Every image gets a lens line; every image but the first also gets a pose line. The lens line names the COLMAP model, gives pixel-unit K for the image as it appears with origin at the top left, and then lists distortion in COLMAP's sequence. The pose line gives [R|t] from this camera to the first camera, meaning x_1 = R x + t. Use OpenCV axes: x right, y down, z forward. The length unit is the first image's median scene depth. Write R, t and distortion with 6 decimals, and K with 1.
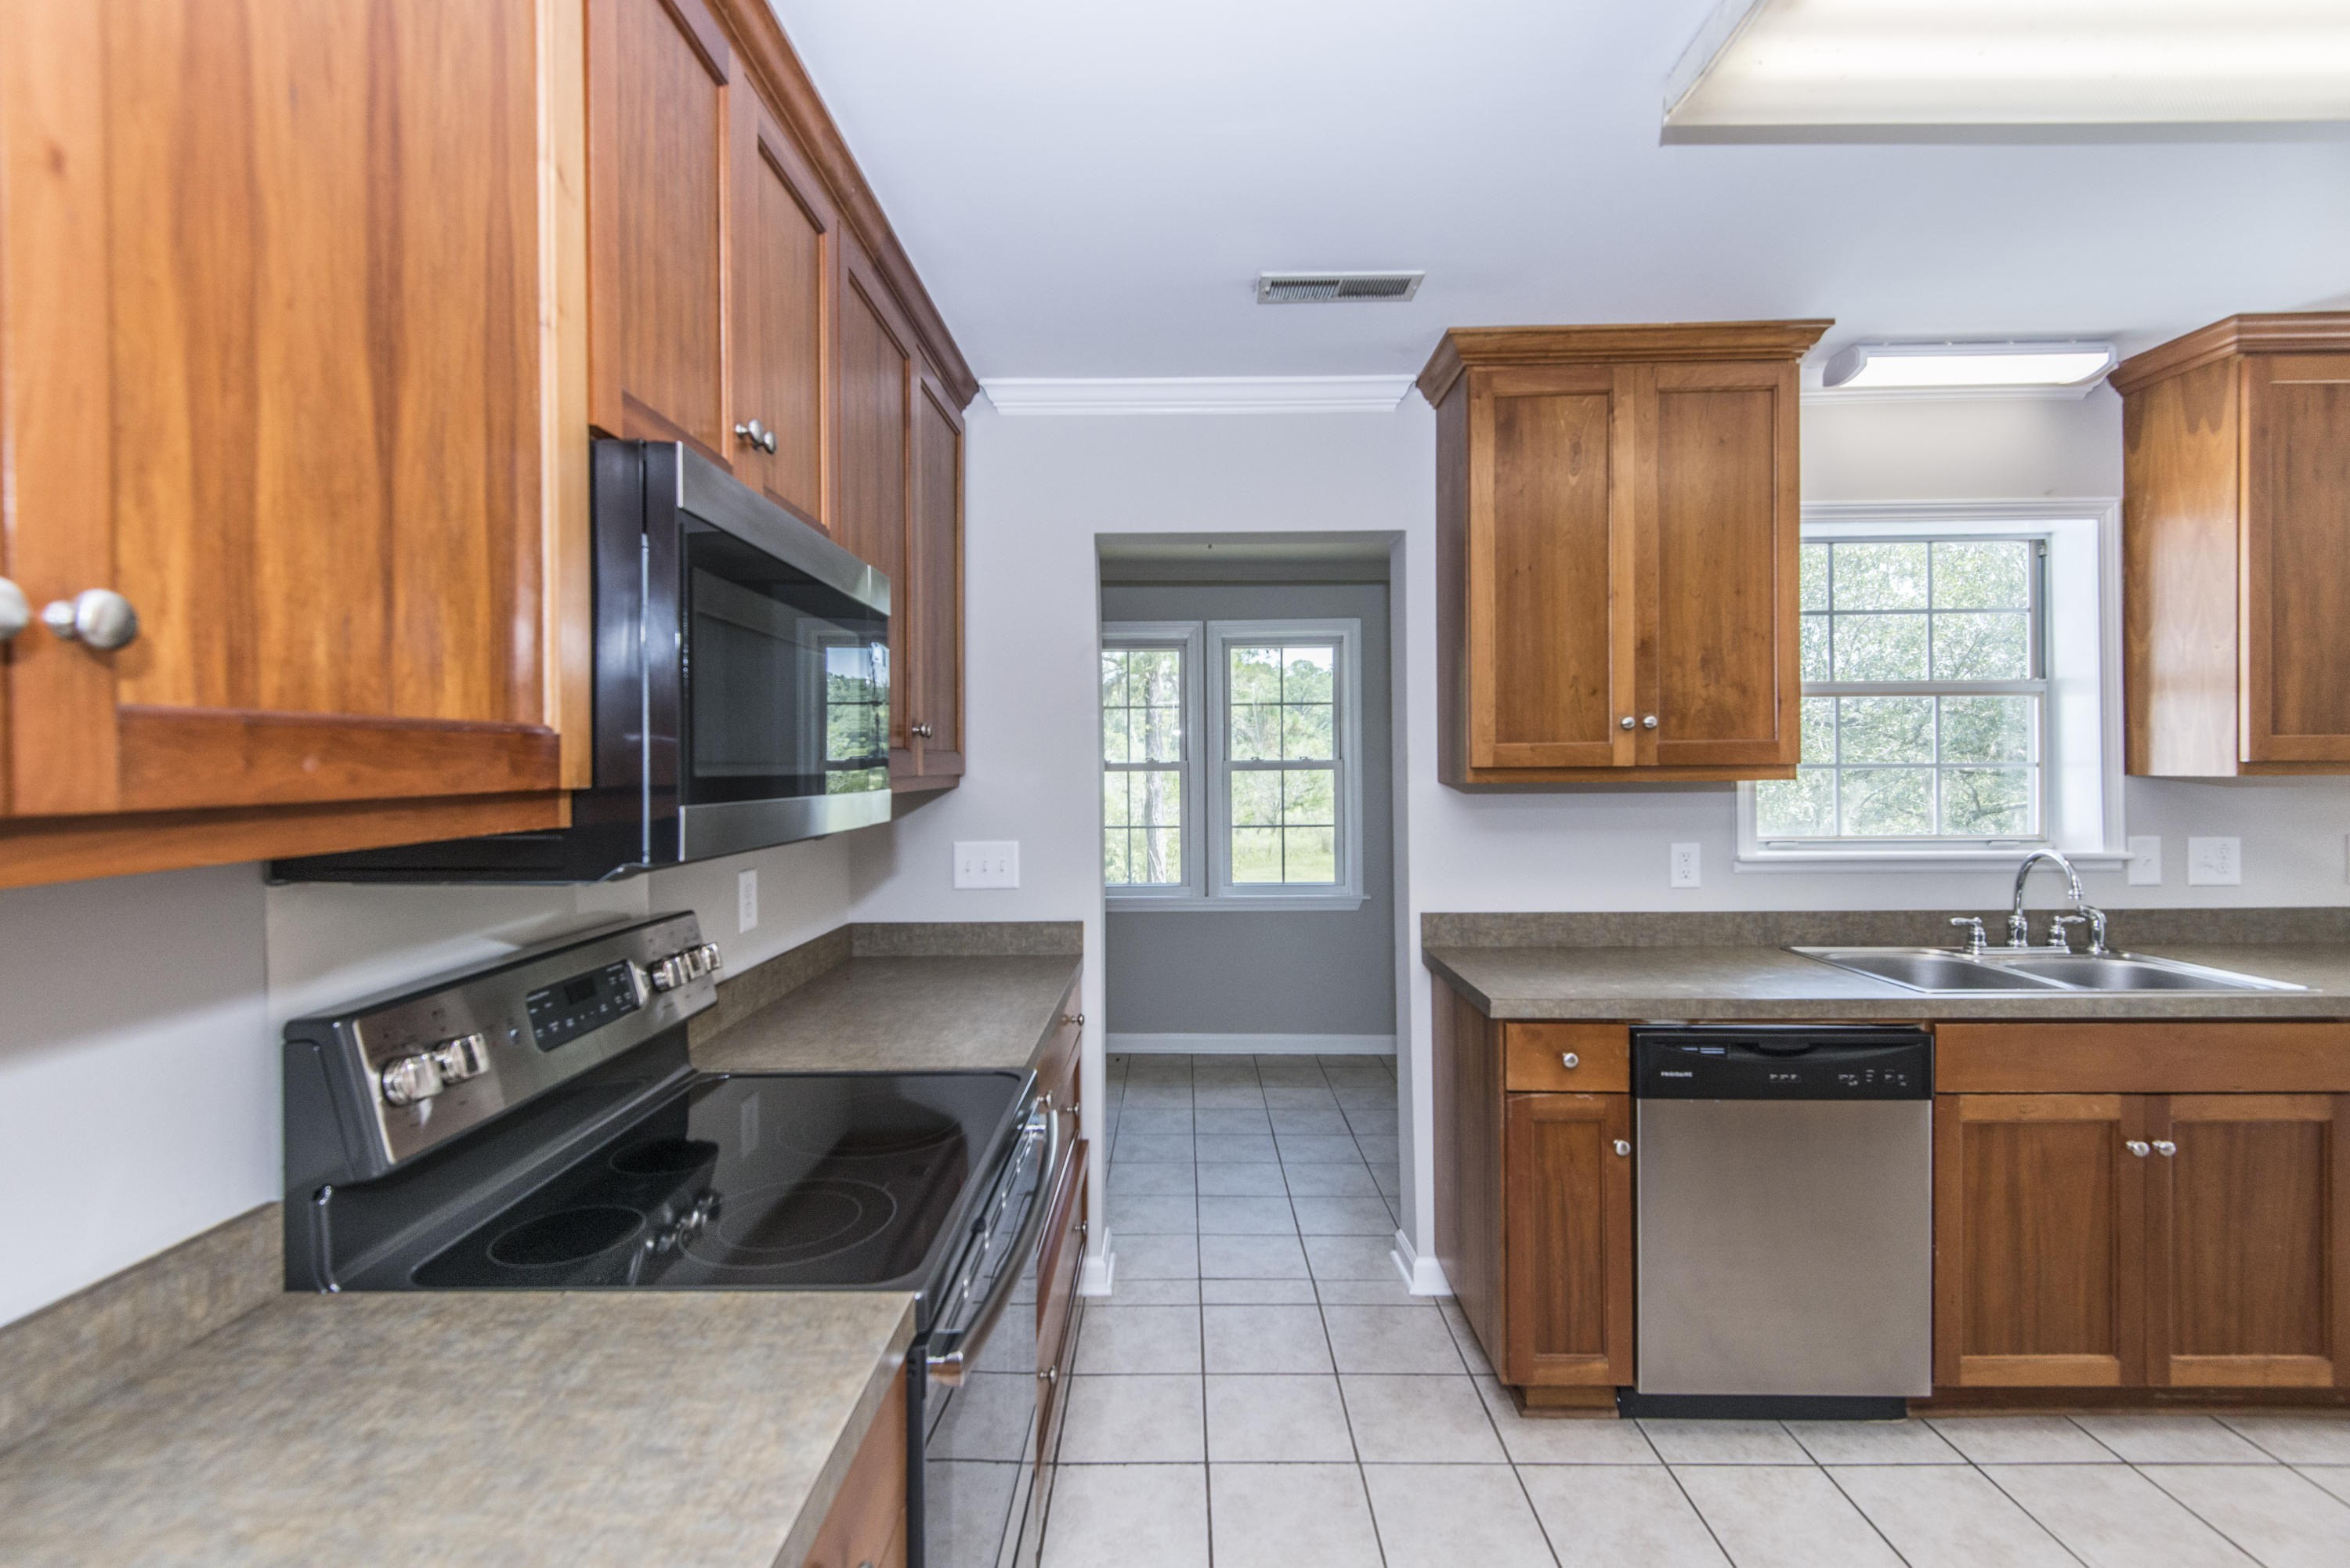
lens RADIAL K [[1057.4, 0, 1174.4], [0, 1057.4, 779.5], [0, 0, 1]] dist [0.002389, 0.000116]
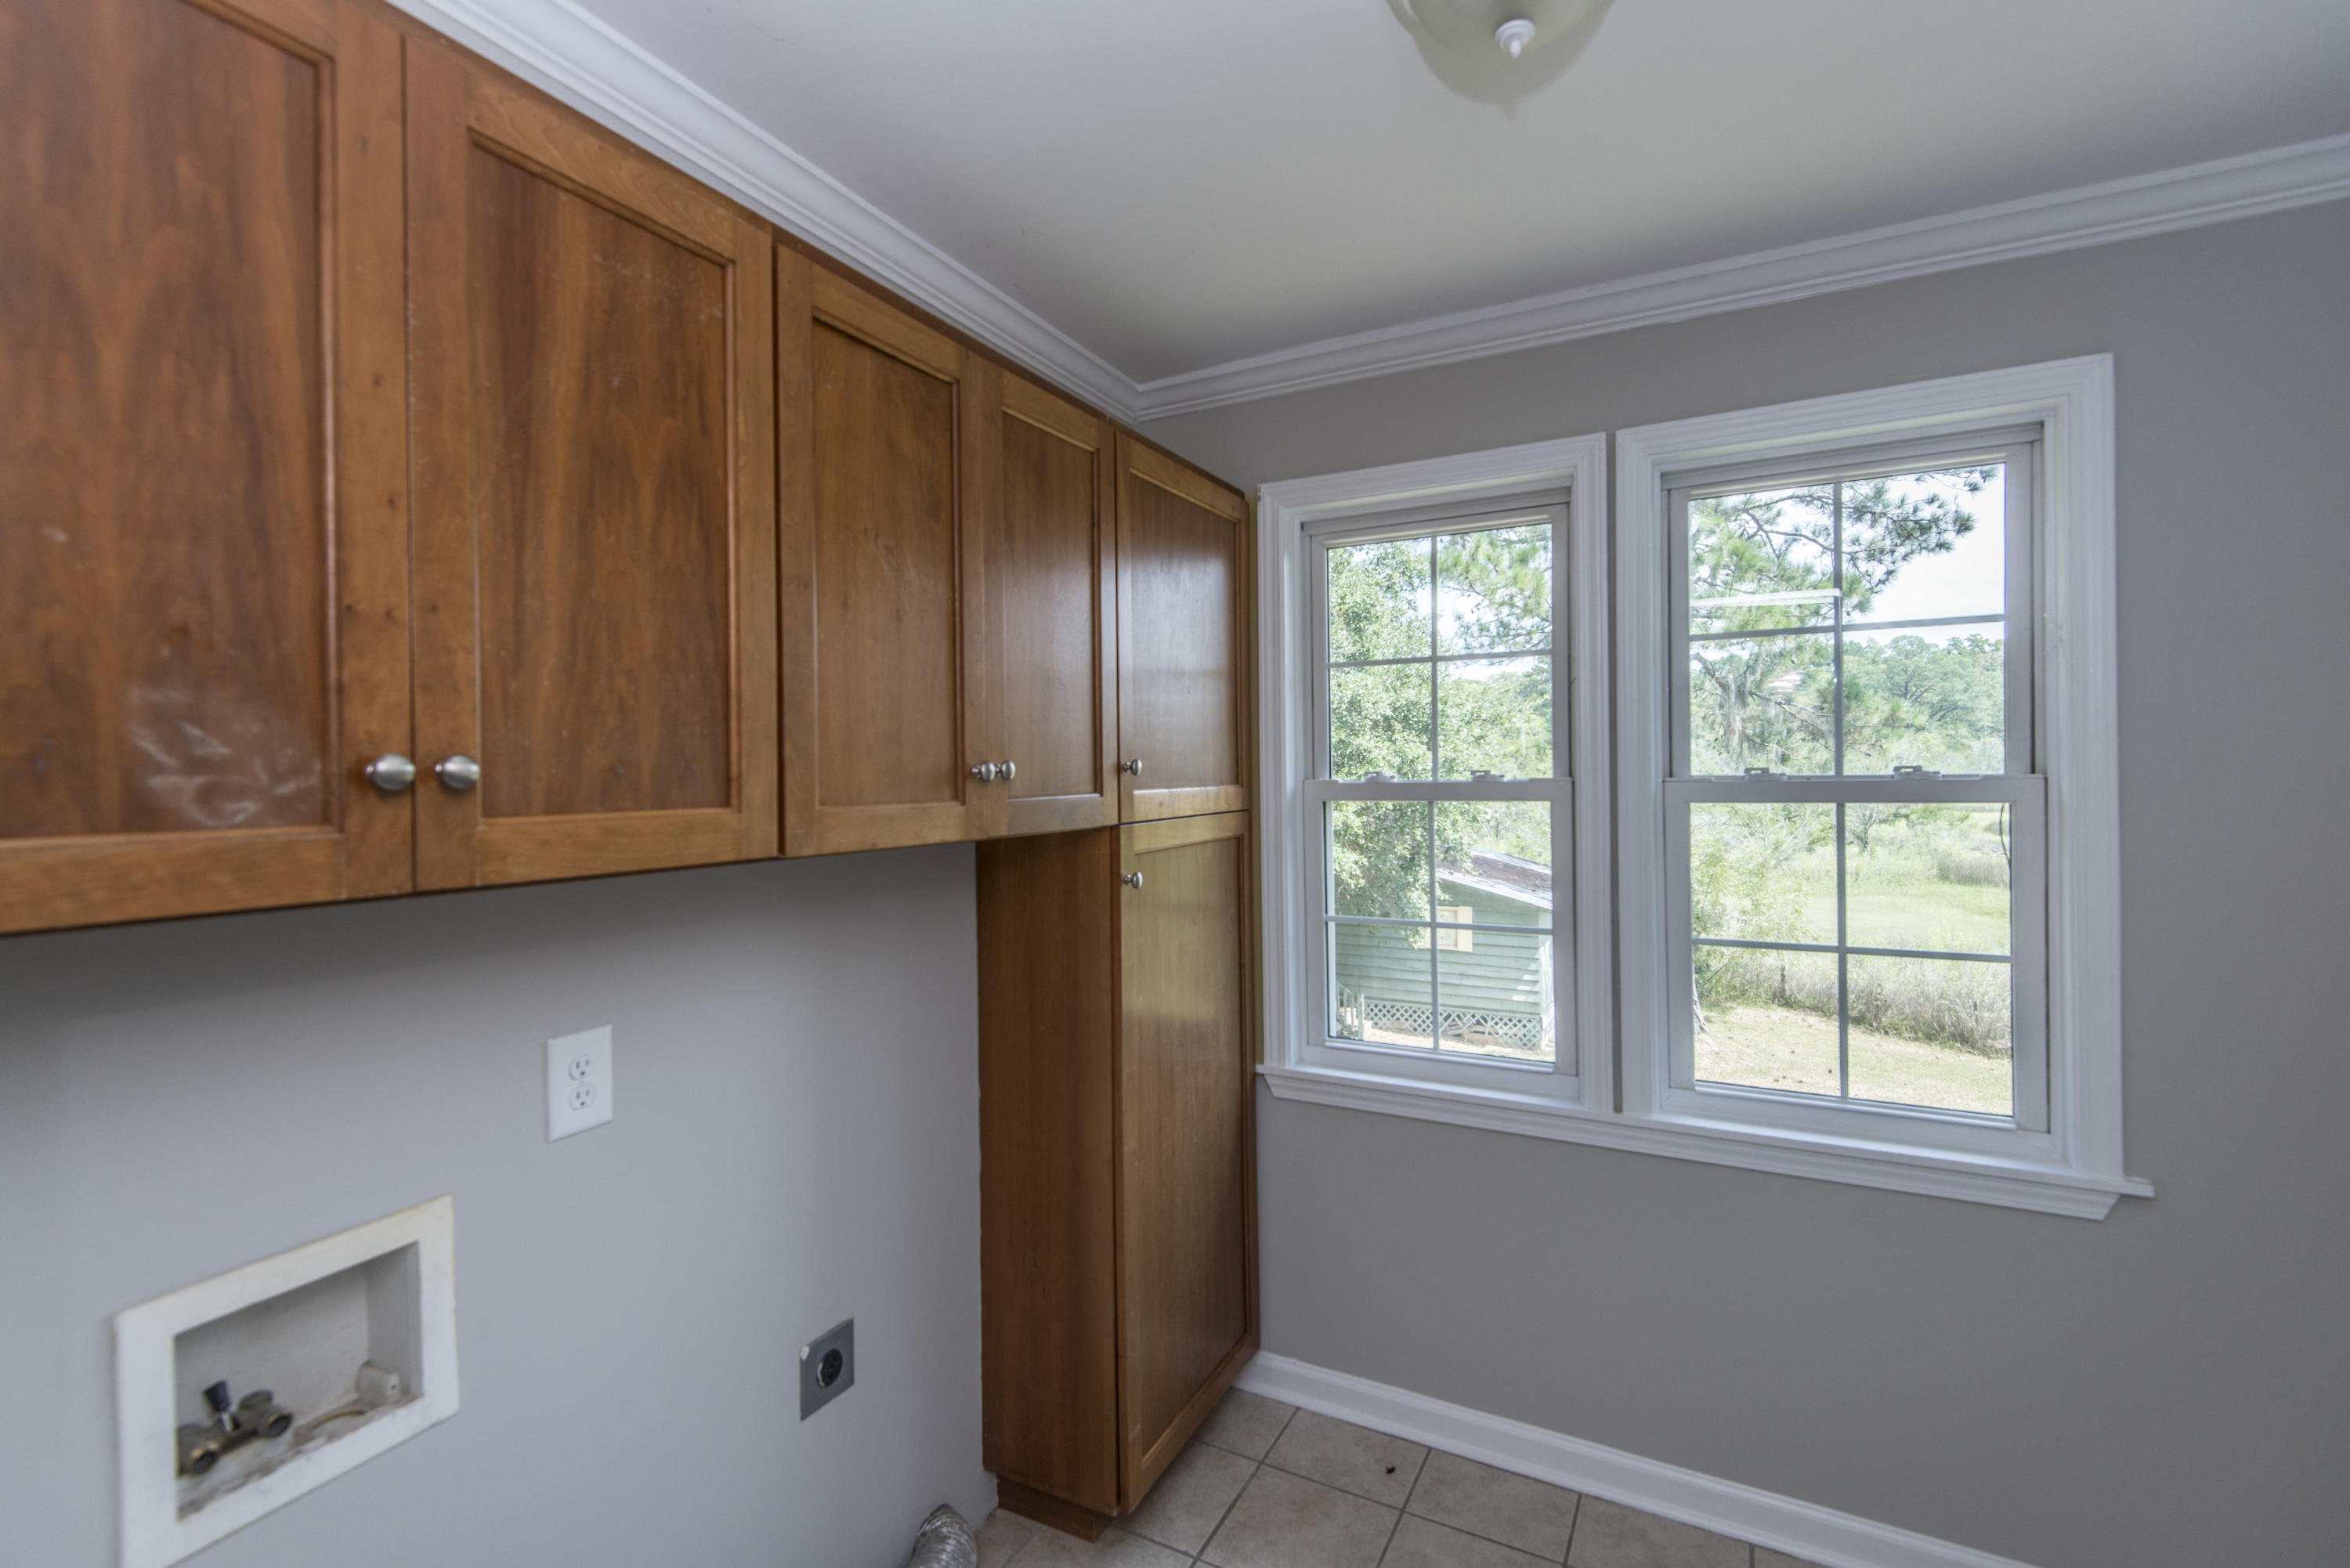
lens RADIAL K [[1057.4, 0, 1174.4], [0, 1057.4, 779.5], [0, 0, 1]] dist [0.002389, 0.000116]
pose [[0.884454, -0.000131, -0.466627, 0.068582], [-0.000468, 0.999999, -0.001168, -0.016077], [0.466627, 0.001251, 0.884453, 0.556398]]
